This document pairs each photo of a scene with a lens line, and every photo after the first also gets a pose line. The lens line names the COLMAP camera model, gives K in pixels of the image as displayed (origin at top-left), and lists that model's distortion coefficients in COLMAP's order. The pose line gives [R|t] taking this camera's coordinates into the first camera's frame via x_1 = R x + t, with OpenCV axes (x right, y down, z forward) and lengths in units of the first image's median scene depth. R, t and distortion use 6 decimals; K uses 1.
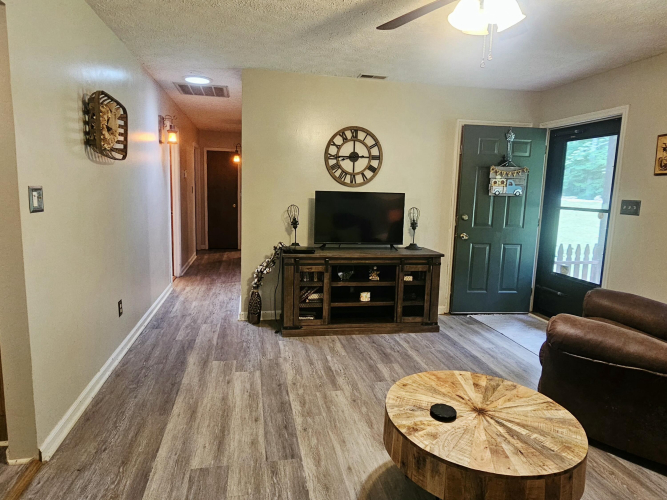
lens RADIAL K [[403.9, 0, 328.9], [0, 403.9, 243.5], [0, 0, 1]] dist [-0.001036, -0.000466]
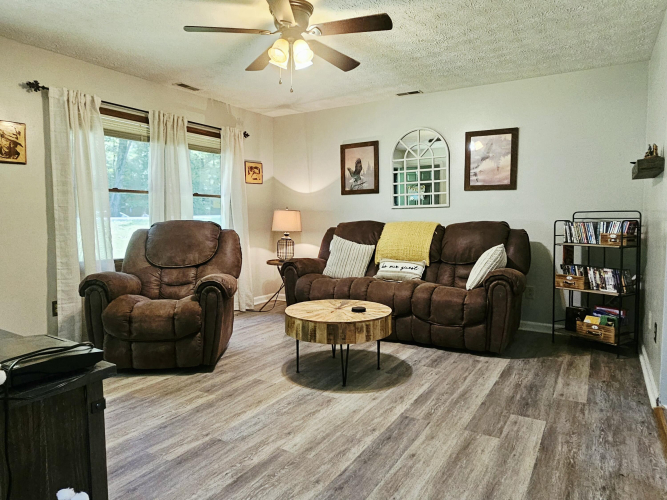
lens RADIAL K [[447.5, 0, 326.7], [0, 447.5, 249.7], [0, 0, 1]] dist [-0.000216, -0.004067]
pose [[-0.732620, -0.072802, 0.676733, -0.413064], [0.073305, 0.980040, 0.184790, -0.092154], [-0.676679, 0.184989, -0.712660, 1.104809]]
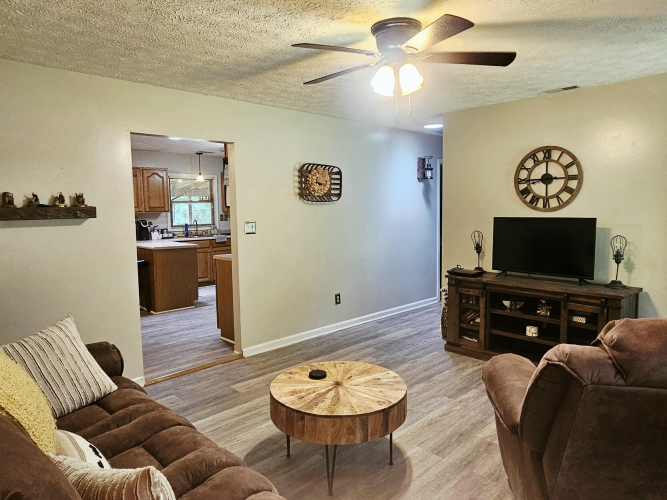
lens RADIAL K [[447.5, 0, 330.6], [0, 447.5, 251.5], [0, 0, 1]] dist [-0.000216, -0.004067]
pose [[0.543006, 0.047790, -0.838368, 0.749090], [-0.083178, 0.996530, 0.002931, -0.015223], [0.835599, 0.068142, 0.545097, 0.057823]]
